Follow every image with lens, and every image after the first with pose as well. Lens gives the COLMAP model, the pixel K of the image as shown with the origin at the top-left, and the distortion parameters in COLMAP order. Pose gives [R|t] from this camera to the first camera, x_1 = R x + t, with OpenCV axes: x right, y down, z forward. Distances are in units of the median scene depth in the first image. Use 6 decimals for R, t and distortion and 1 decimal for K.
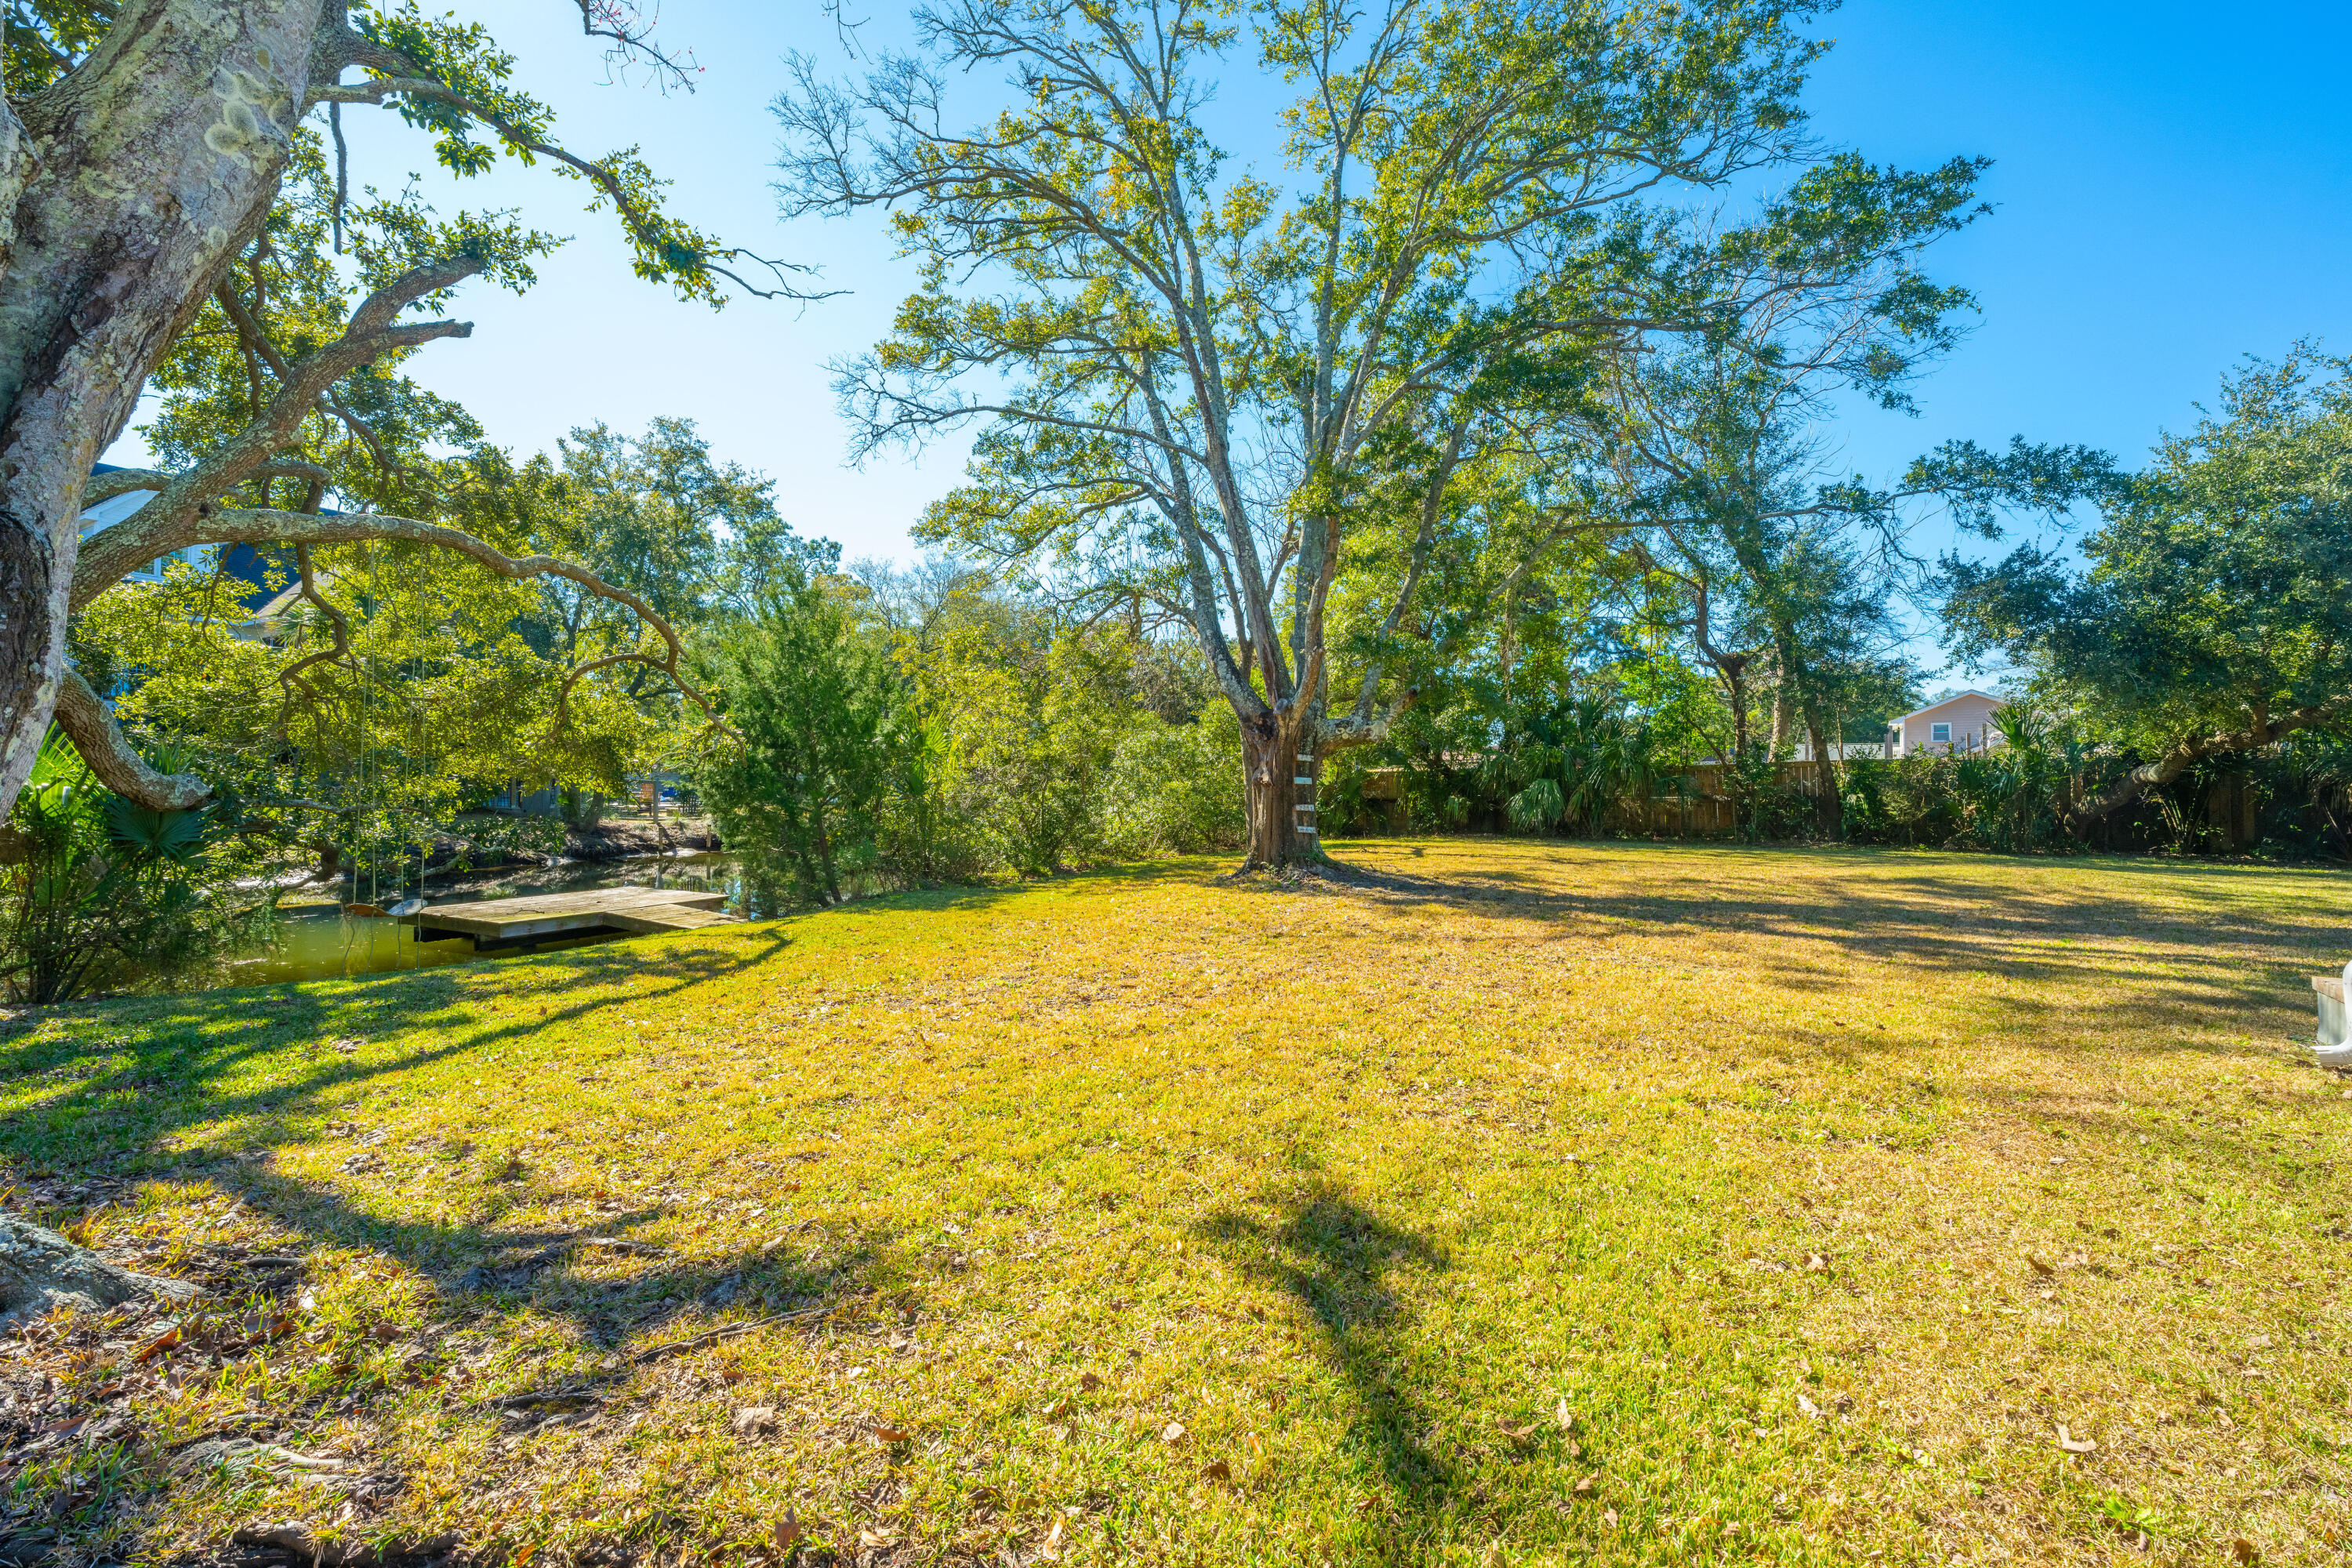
lens RADIAL K [[933.5, 0, 1182.9], [0, 933.5, 772.0], [0, 0, 1]] dist [-0.002067, -0.000335]
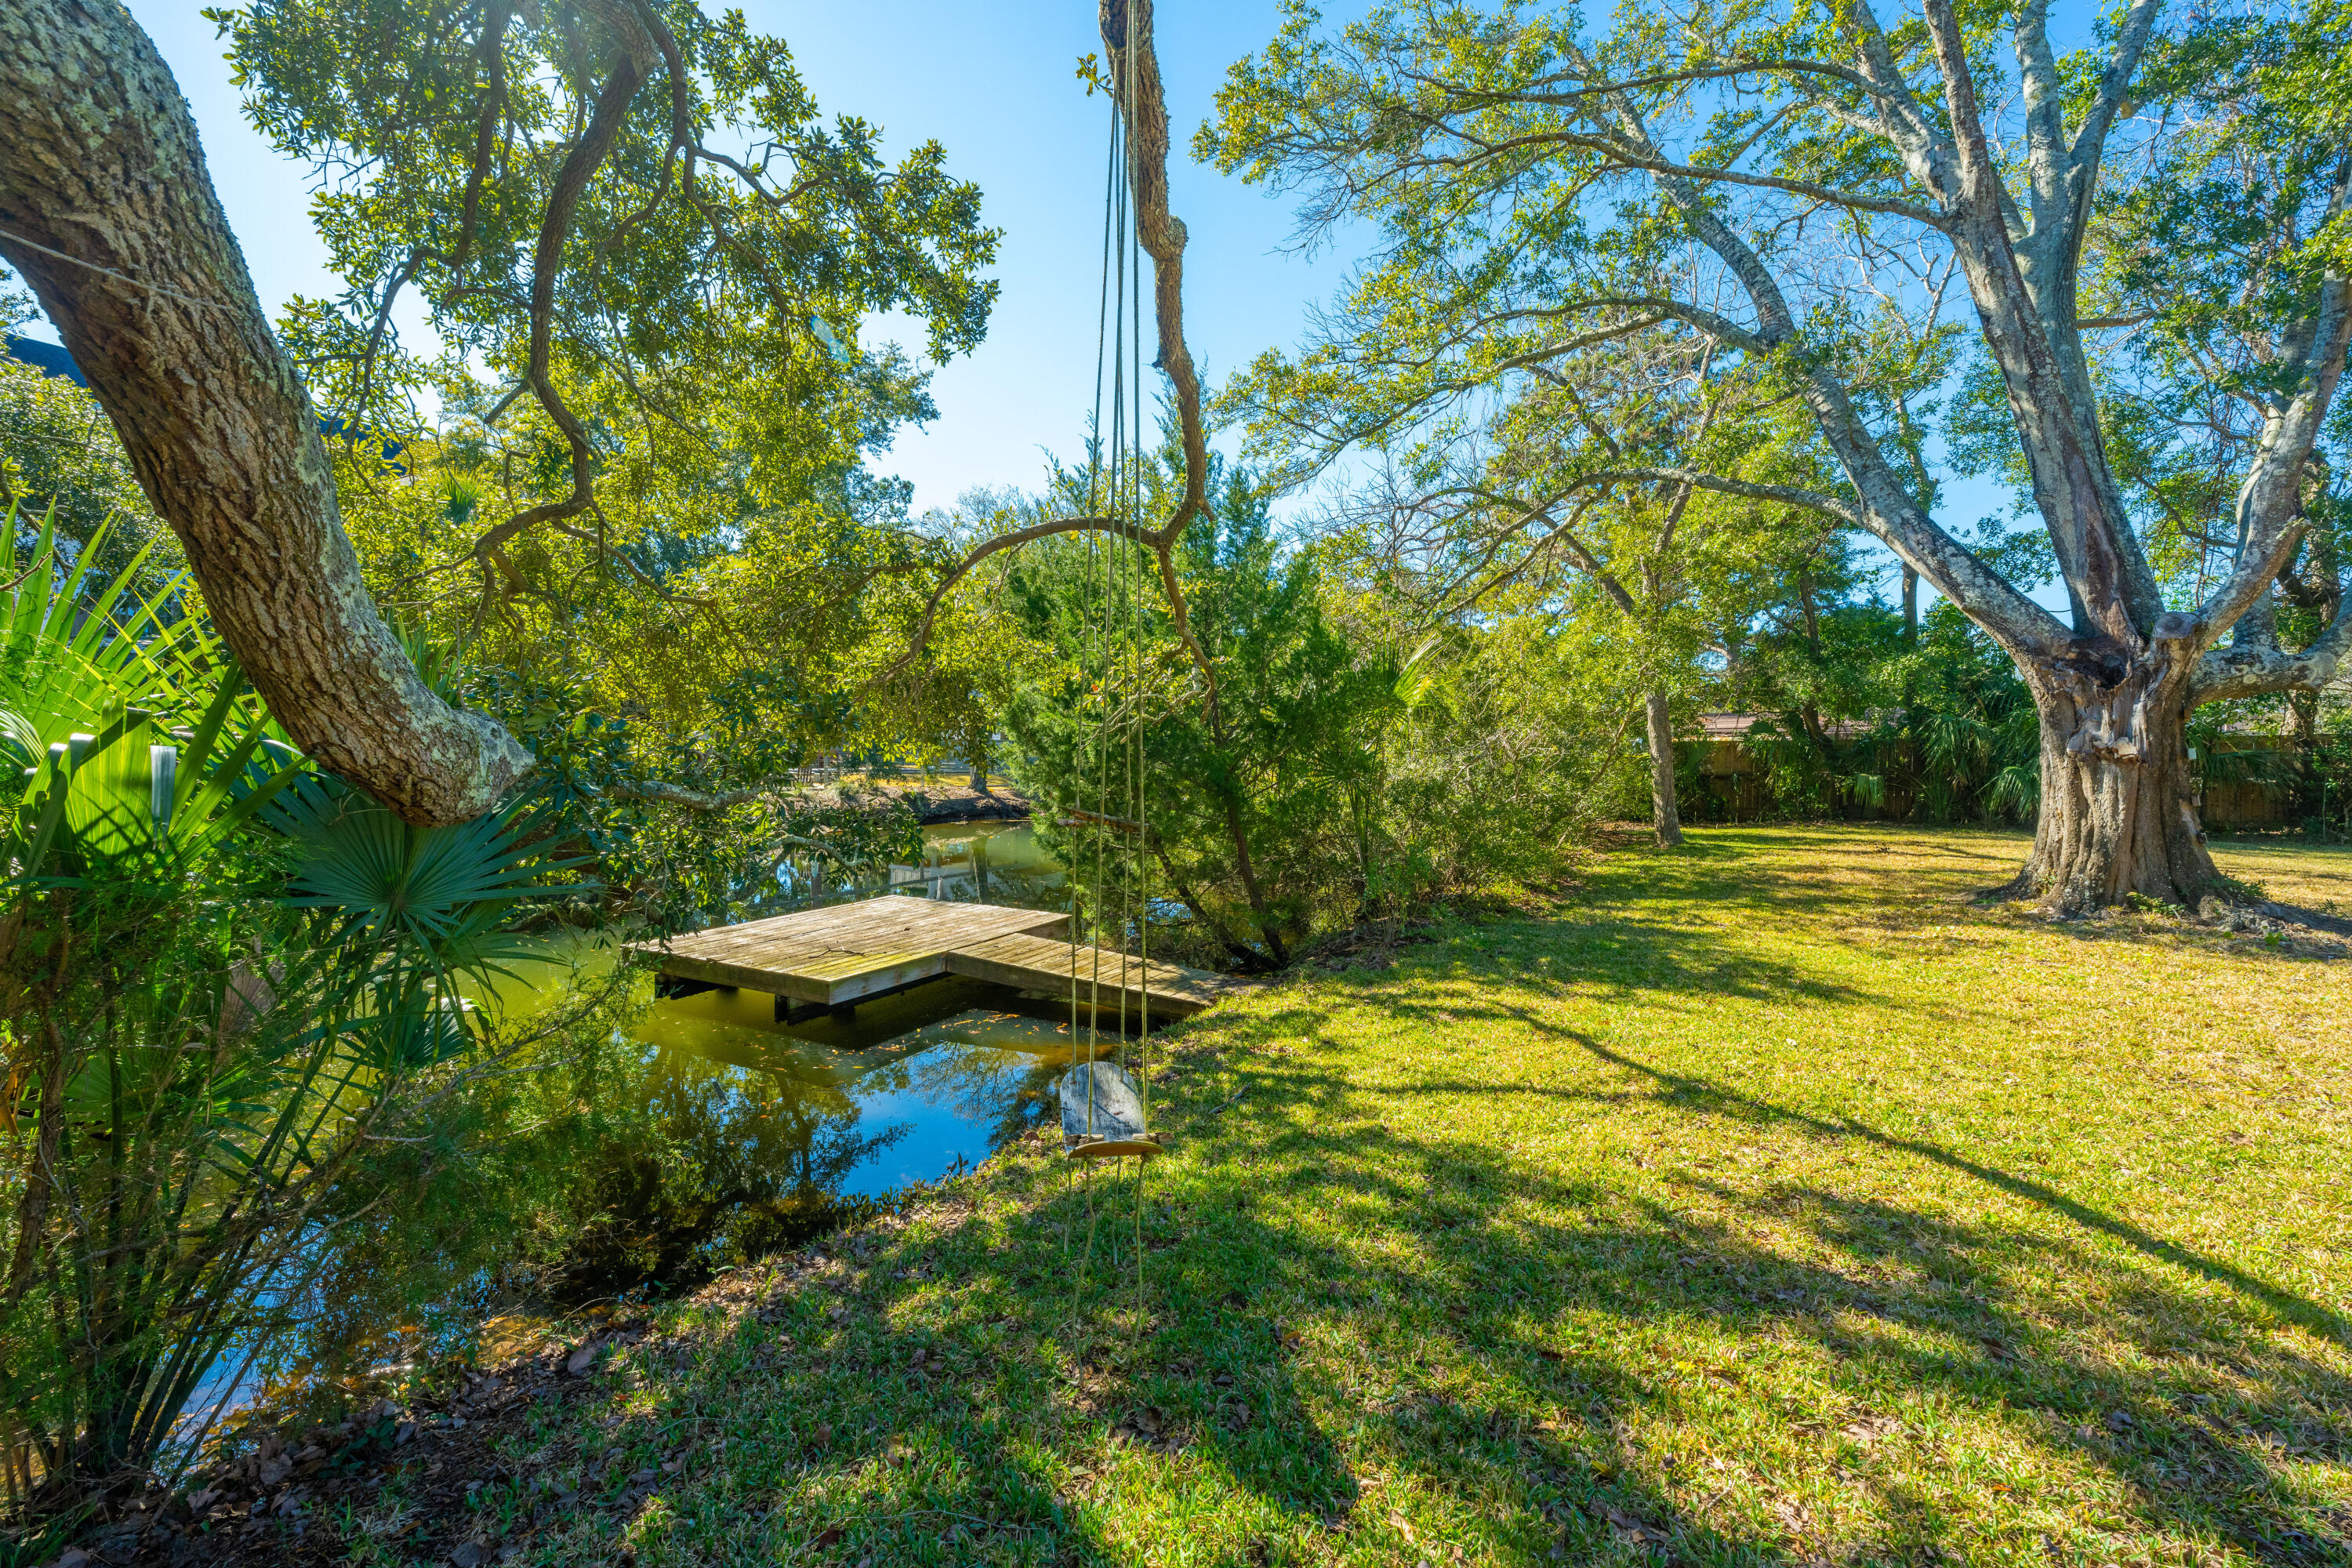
lens RADIAL K [[933.5, 0, 1182.9], [0, 933.5, 772.0], [0, 0, 1]] dist [-0.002067, -0.000335]
pose [[0.999987, -0.002615, 0.004310, -0.498133], [0.002458, 0.999350, 0.035962, 0.008151], [-0.004401, -0.035951, 0.999344, 0.400989]]
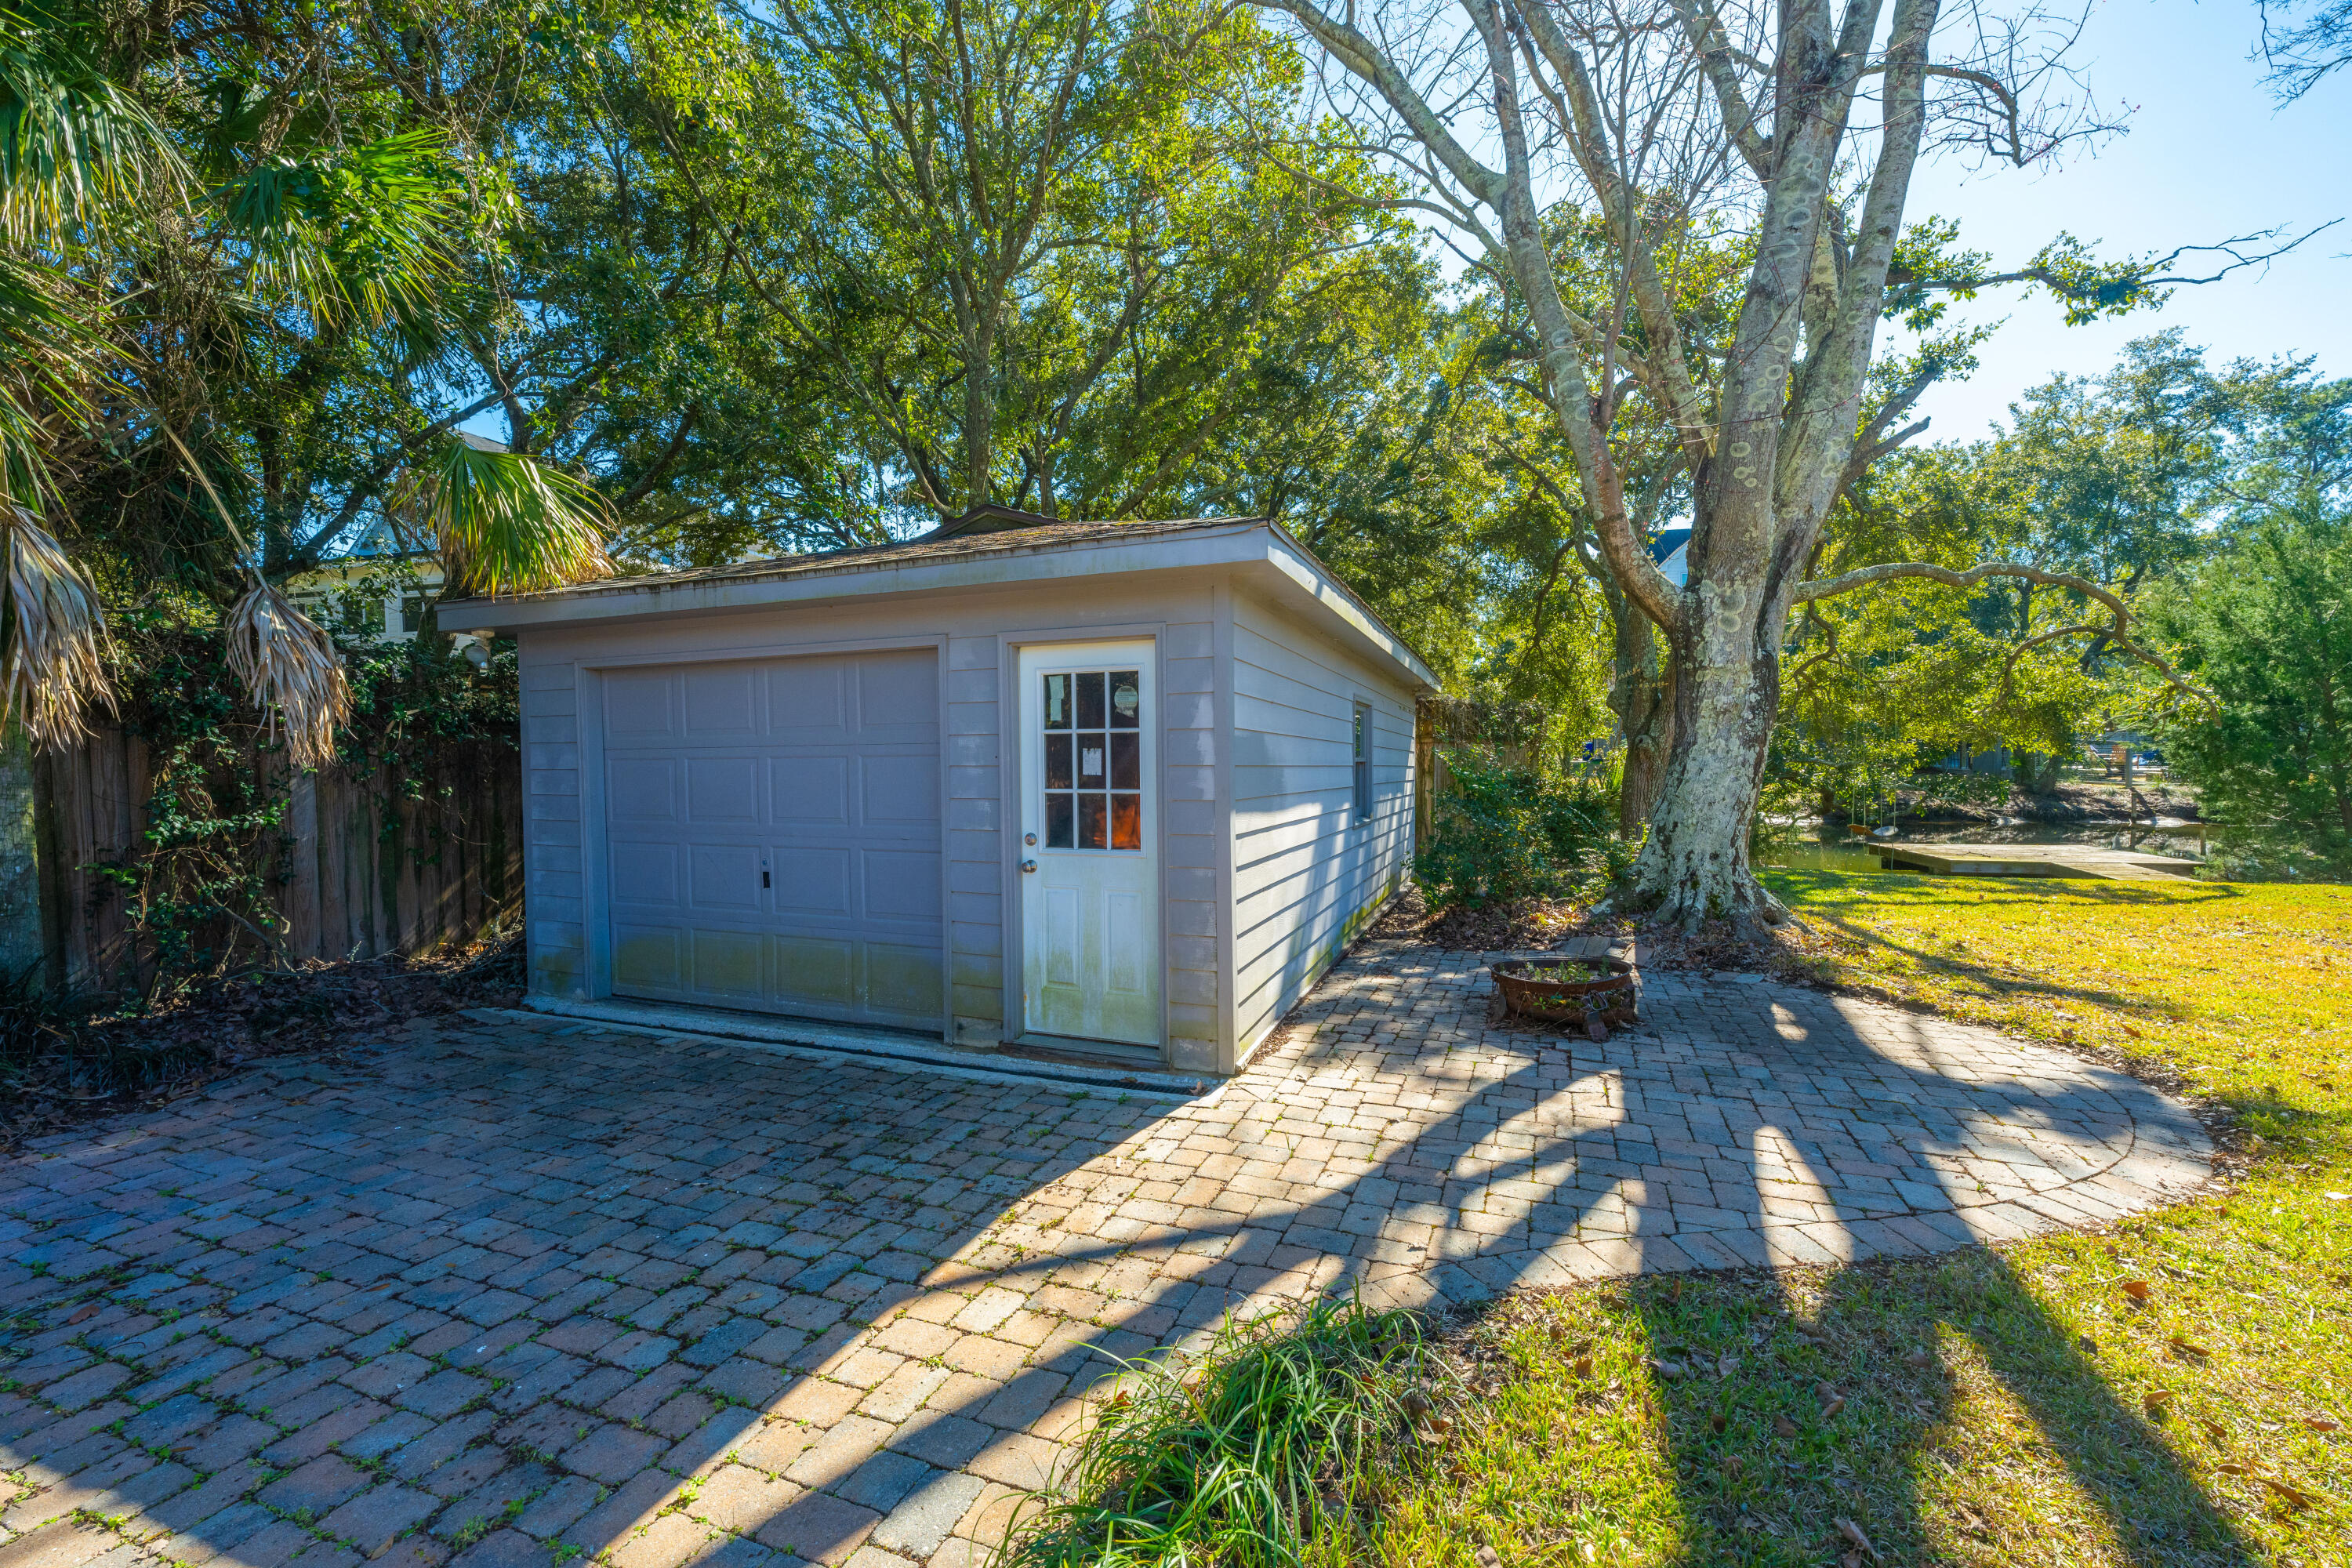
lens RADIAL K [[933.5, 0, 1182.9], [0, 933.5, 772.0], [0, 0, 1]] dist [-0.002067, -0.000335]
pose [[0.247781, 0.018566, -0.968638, 0.194748], [0.019913, 0.999508, 0.024251, -0.002988], [0.968611, -0.025297, 0.247289, -0.267607]]
